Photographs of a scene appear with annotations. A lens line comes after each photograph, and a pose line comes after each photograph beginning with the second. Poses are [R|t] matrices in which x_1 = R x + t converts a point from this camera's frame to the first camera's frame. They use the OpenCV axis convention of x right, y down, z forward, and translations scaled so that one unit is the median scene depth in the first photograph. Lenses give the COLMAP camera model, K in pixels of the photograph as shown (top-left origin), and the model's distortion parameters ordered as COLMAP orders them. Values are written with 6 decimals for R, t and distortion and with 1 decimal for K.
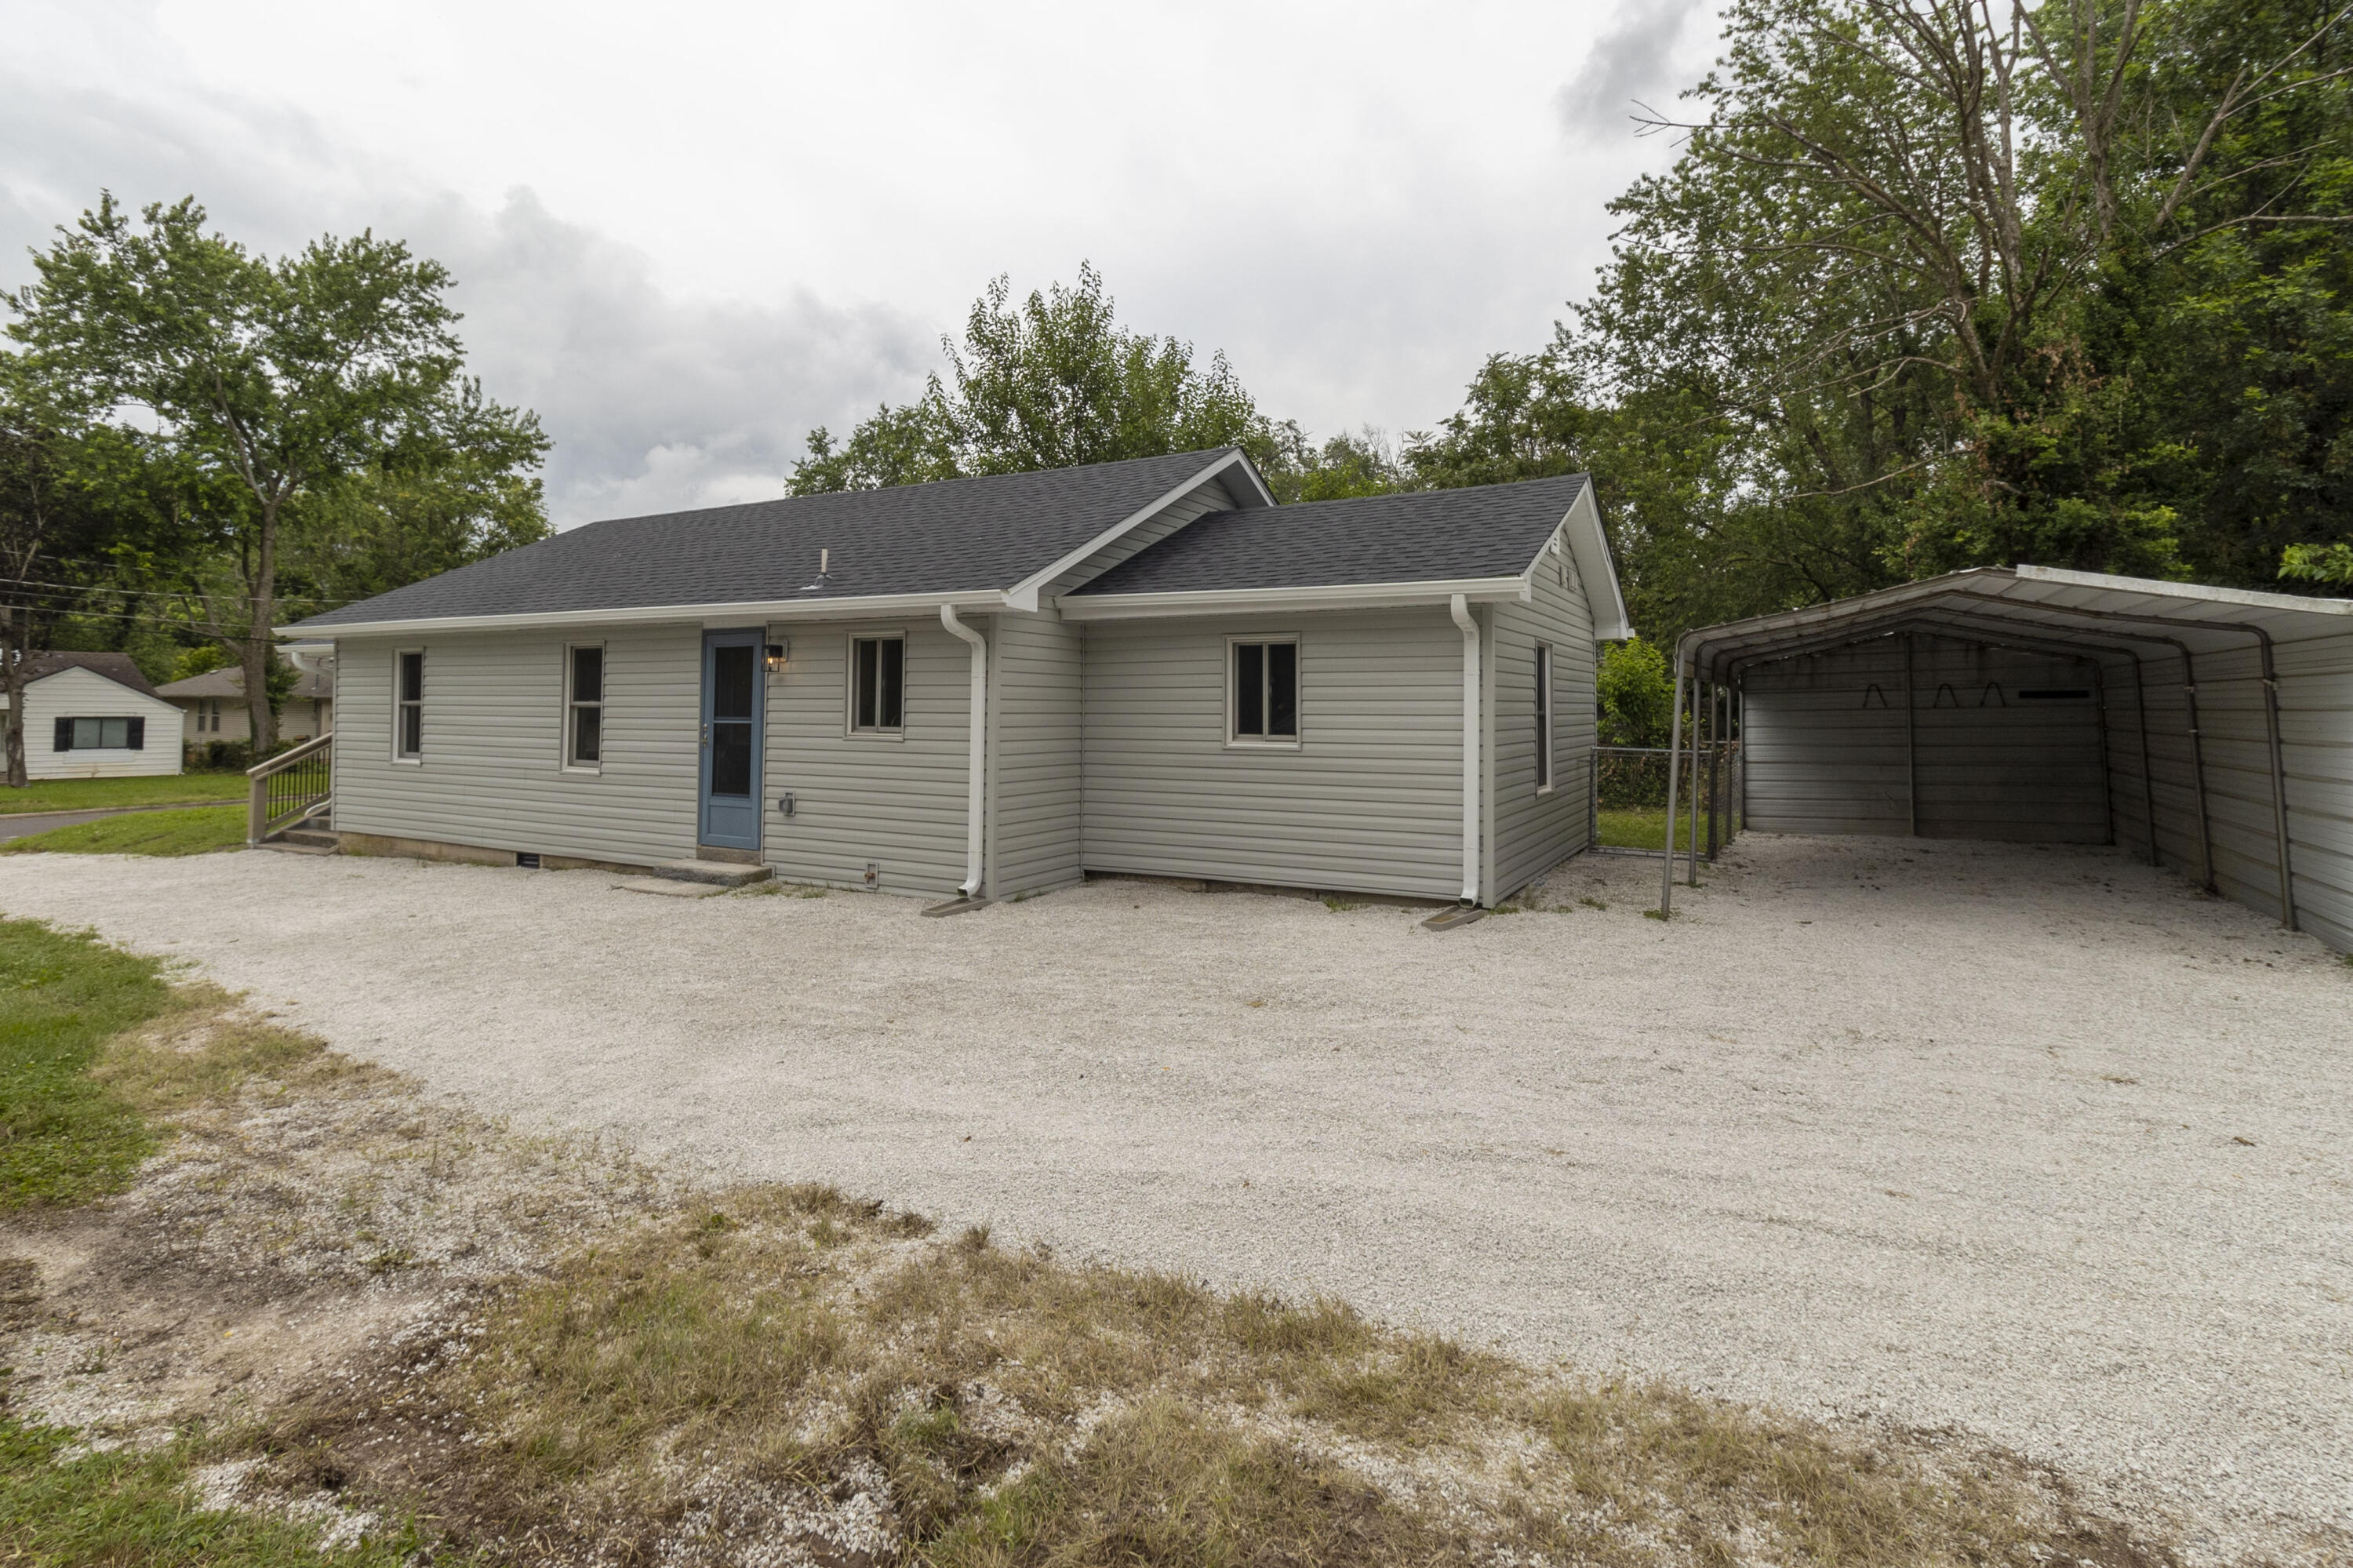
lens RADIAL K [[1114.9, 0, 1182.8], [0, 1114.9, 685.9], [0, 0, 1]] dist [0.000355, -0.000095]
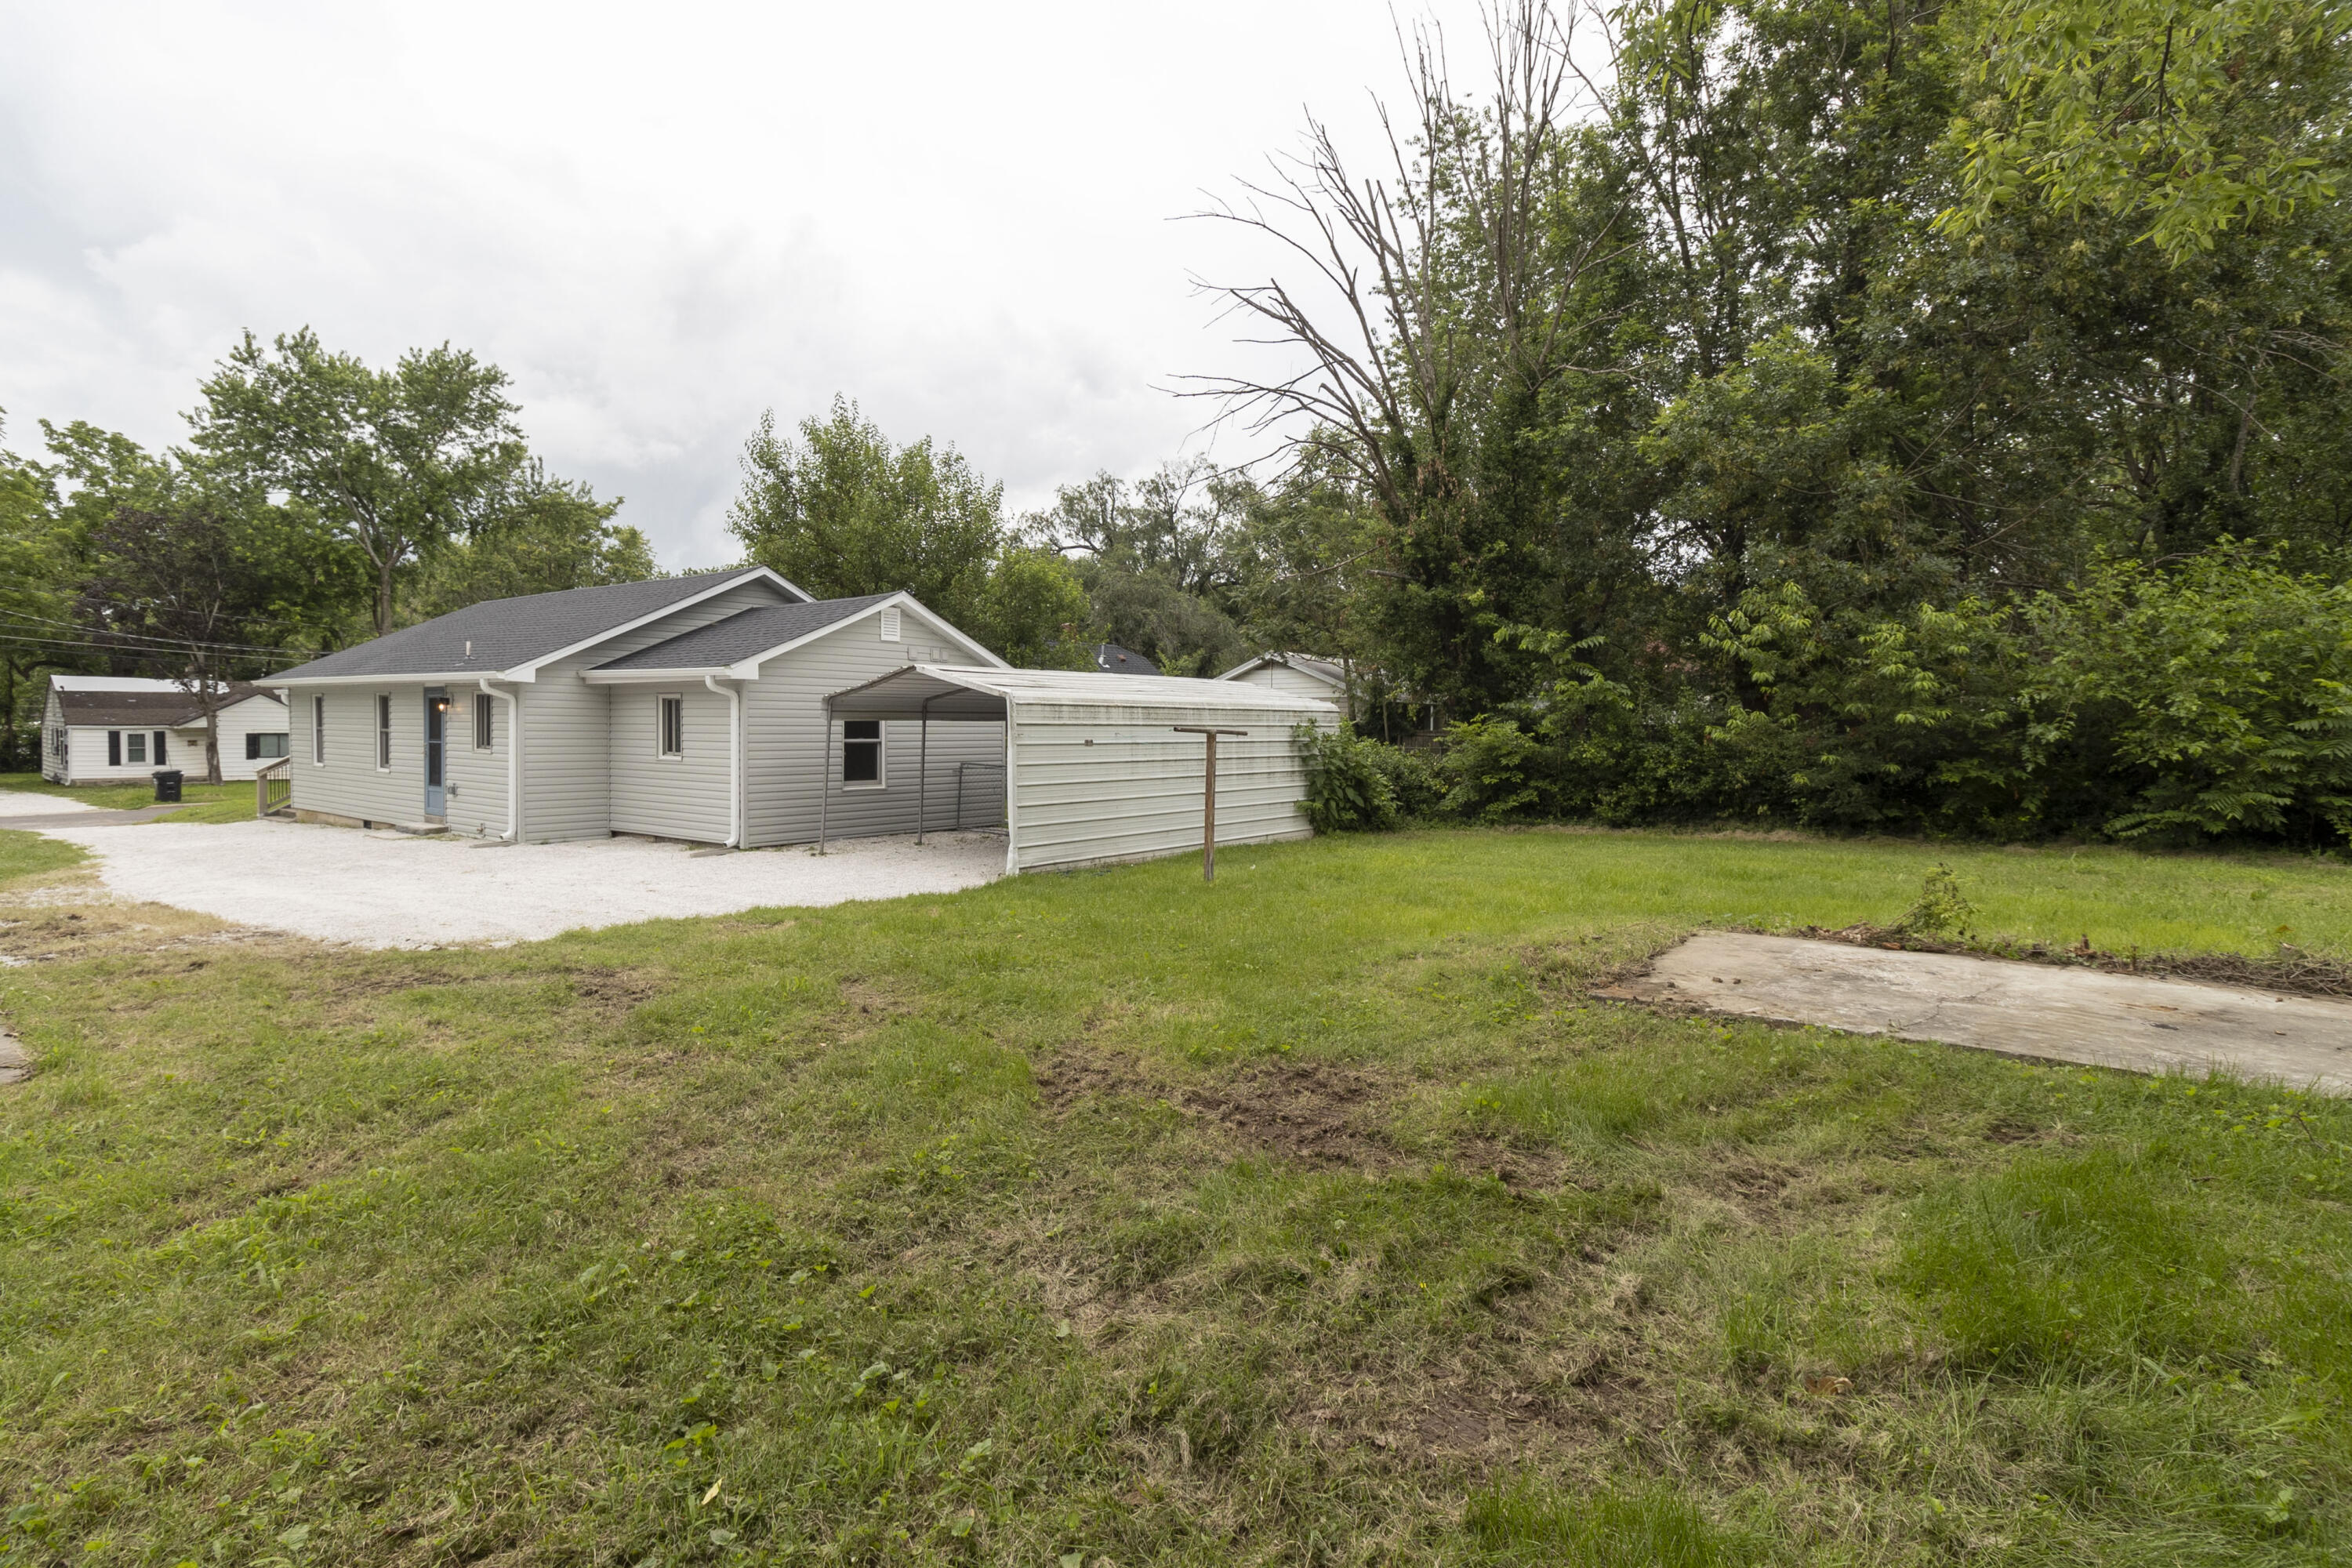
lens RADIAL K [[1117.7, 0, 1176.0], [0, 1117.7, 784.0], [0, 0, 1]] dist [0.001396, 0.000137]
pose [[0.989038, 0.011604, -0.147202, 0.585353], [-0.001172, 0.997493, 0.070758, -0.015901], [0.147654, -0.069809, 0.986572, -0.317944]]
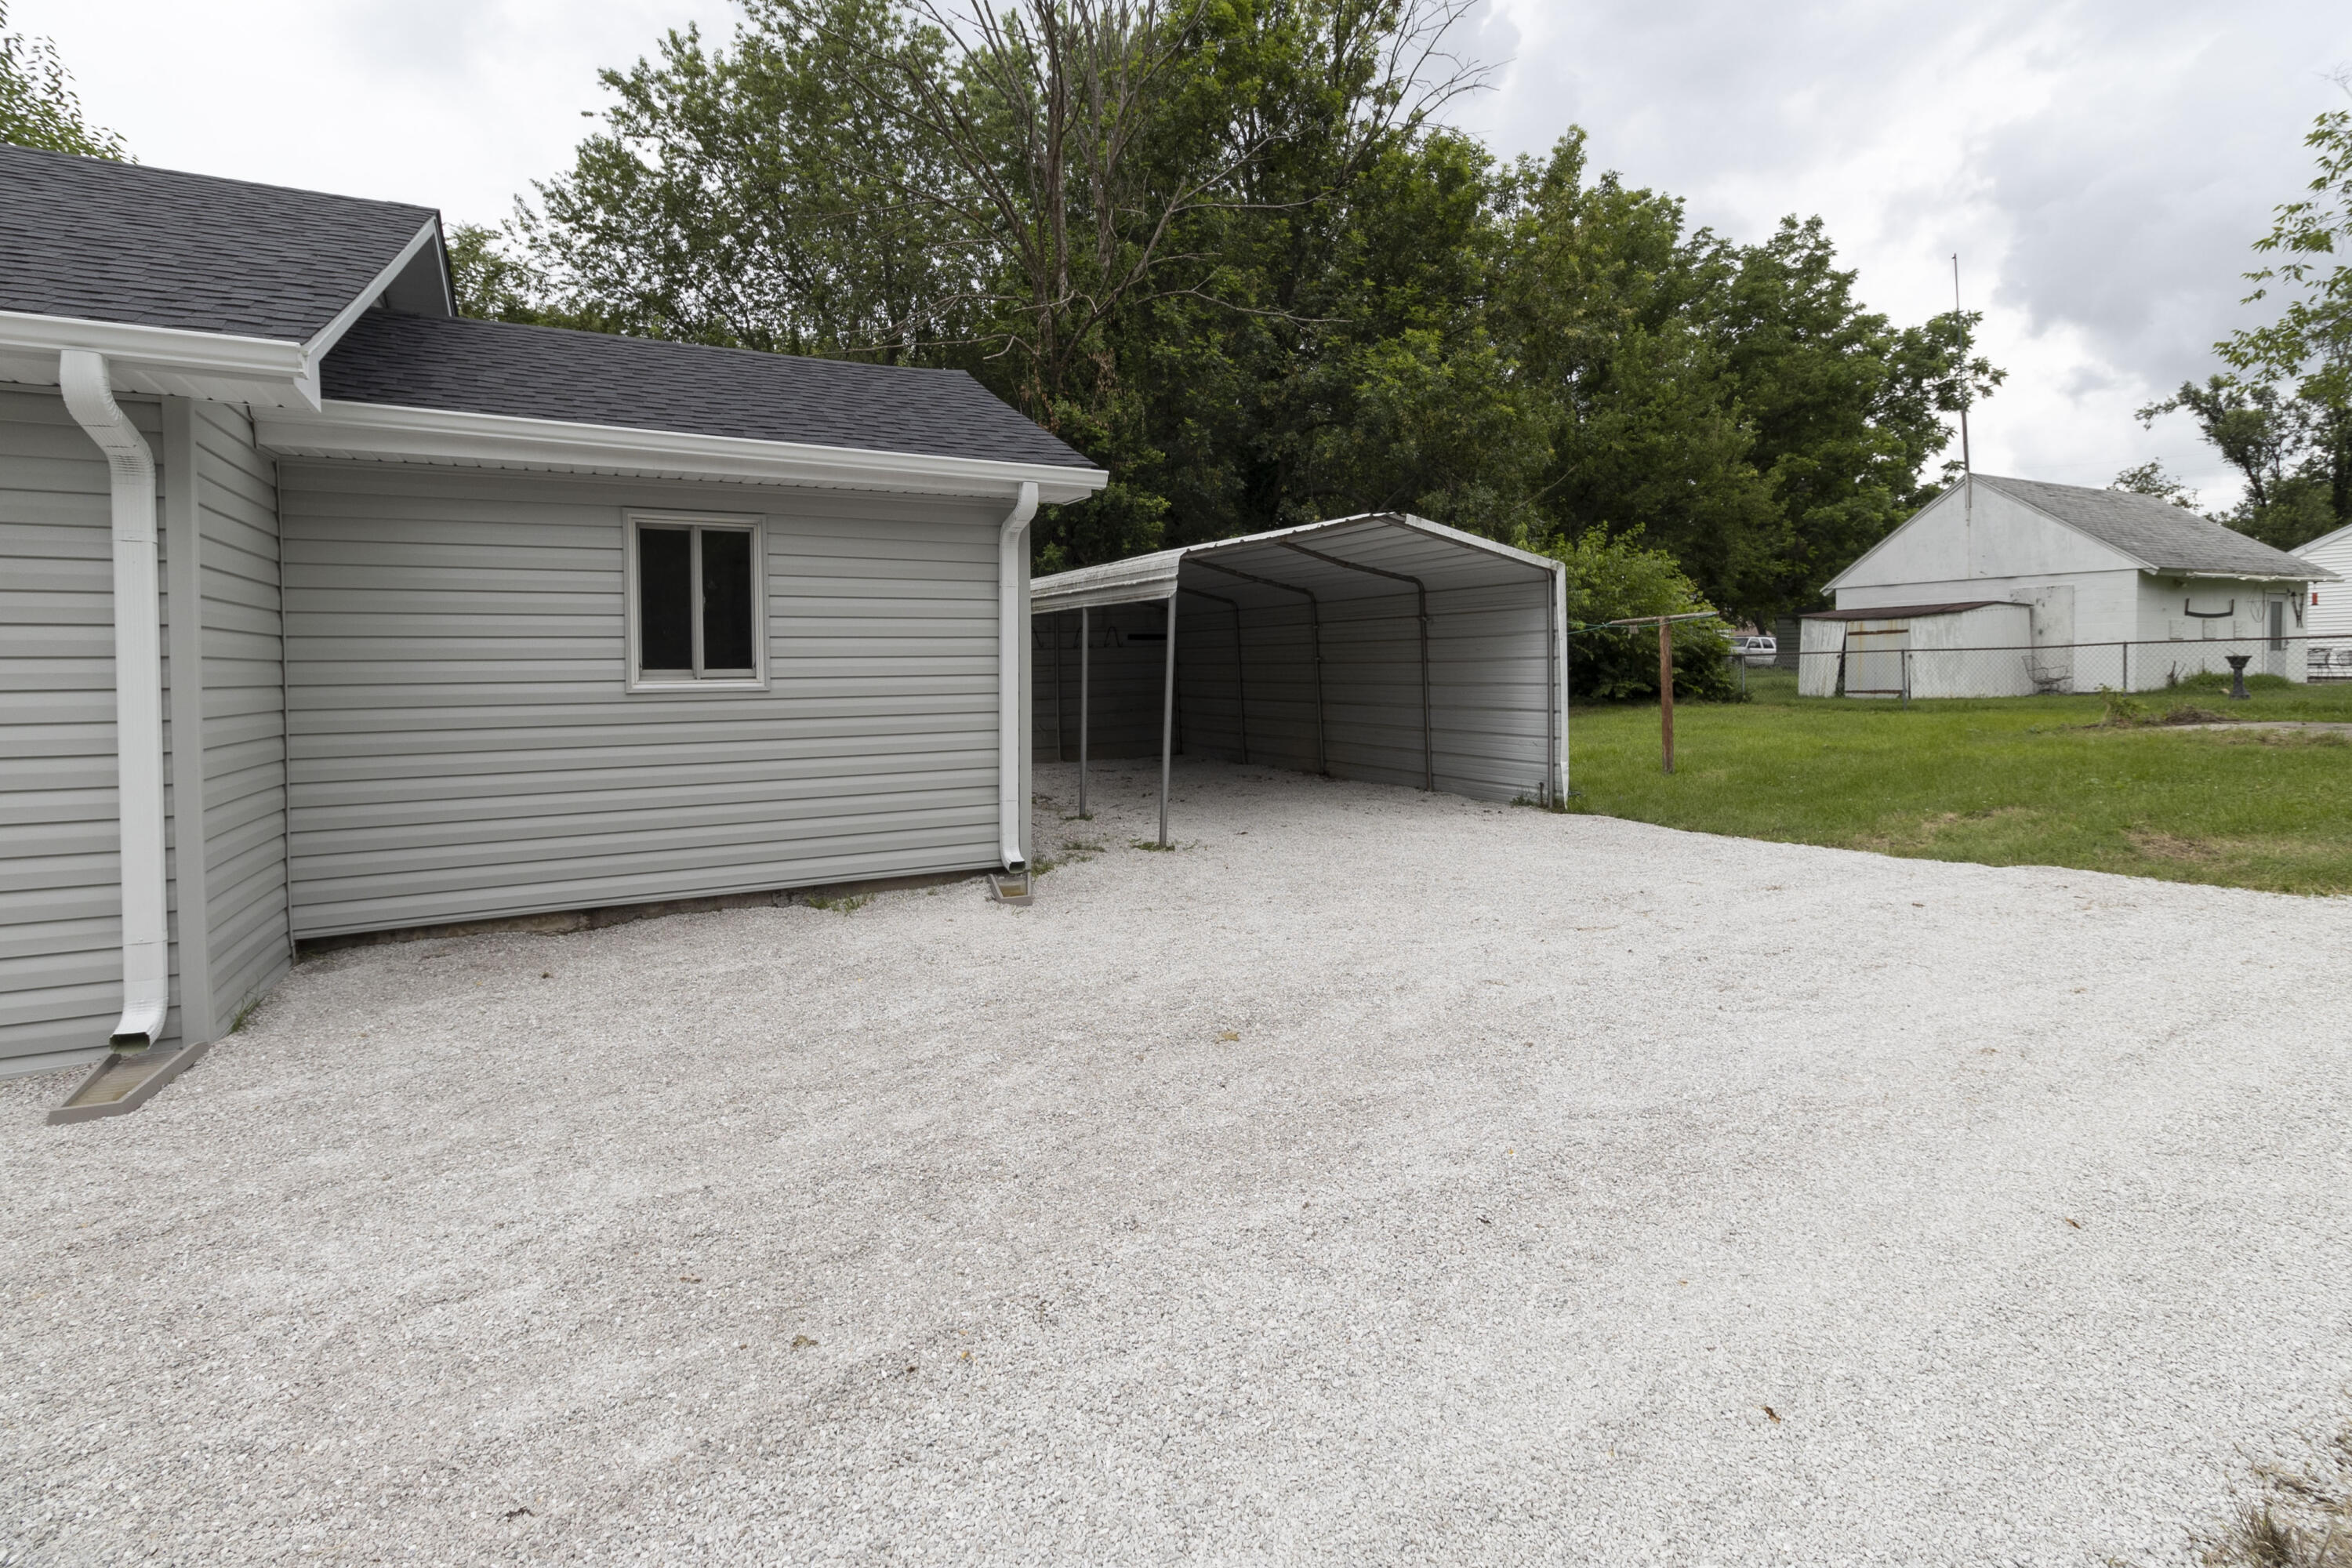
lens RADIAL K [[1114.4, 0, 1182.2], [0, 1114.4, 685.9], [0, 0, 1]] dist [0.000355, -0.000095]
pose [[0.536012, -0.023928, 0.843871, -0.172193], [-0.001690, 0.999566, 0.029416, 0.018097], [-0.844209, -0.017193, 0.535739, 0.218944]]
